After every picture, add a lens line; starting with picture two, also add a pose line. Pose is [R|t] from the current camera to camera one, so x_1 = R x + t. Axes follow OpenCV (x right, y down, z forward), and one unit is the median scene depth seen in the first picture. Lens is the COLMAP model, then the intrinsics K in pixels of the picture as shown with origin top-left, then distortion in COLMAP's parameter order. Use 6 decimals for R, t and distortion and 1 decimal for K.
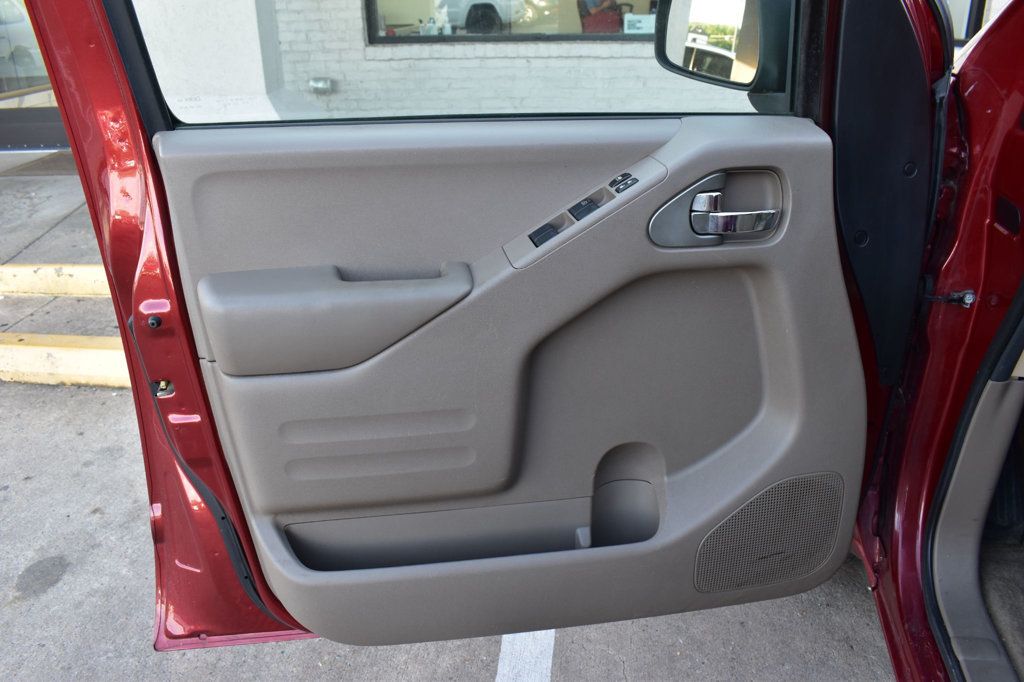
lens RADIAL K [[792.6, 0, 512.0], [0, 792.6, 341.0], [0, 0, 1]] dist [-0.094149, 0.009928]
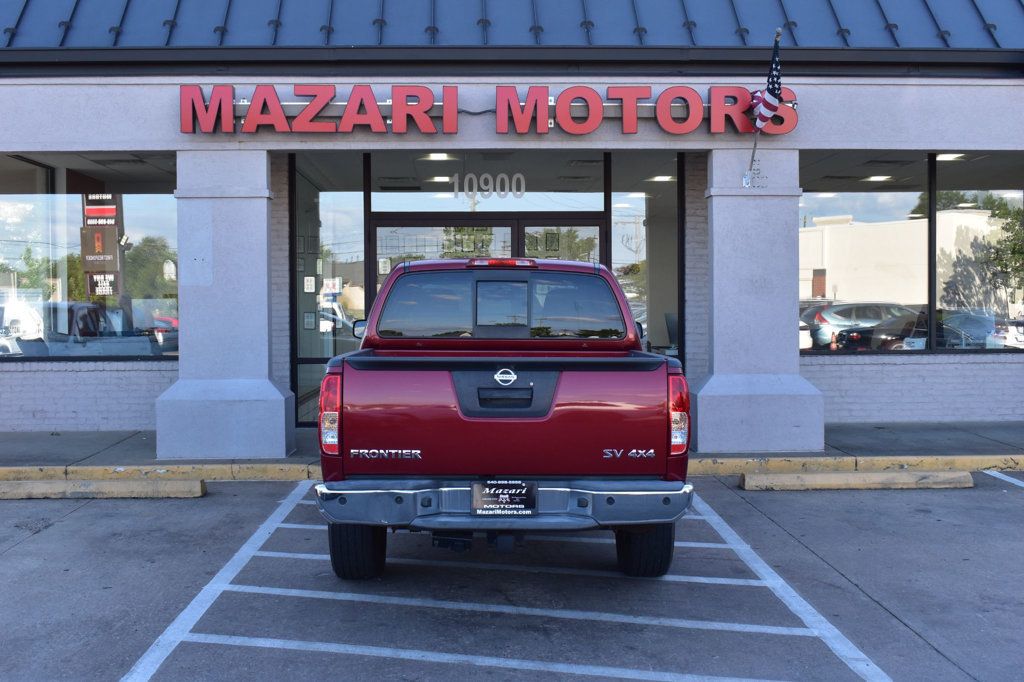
lens RADIAL K [[1234.4, 0, 512.0], [0, 1234.4, 341.0], [0, 0, 1]] dist [-0.048682, -0.003232]
pose [[0.988147, 0.006816, 0.153356, -1.011111], [0.054187, 0.919216, -0.390008, 0.508202], [-0.143625, 0.393695, 0.907951, -1.132815]]
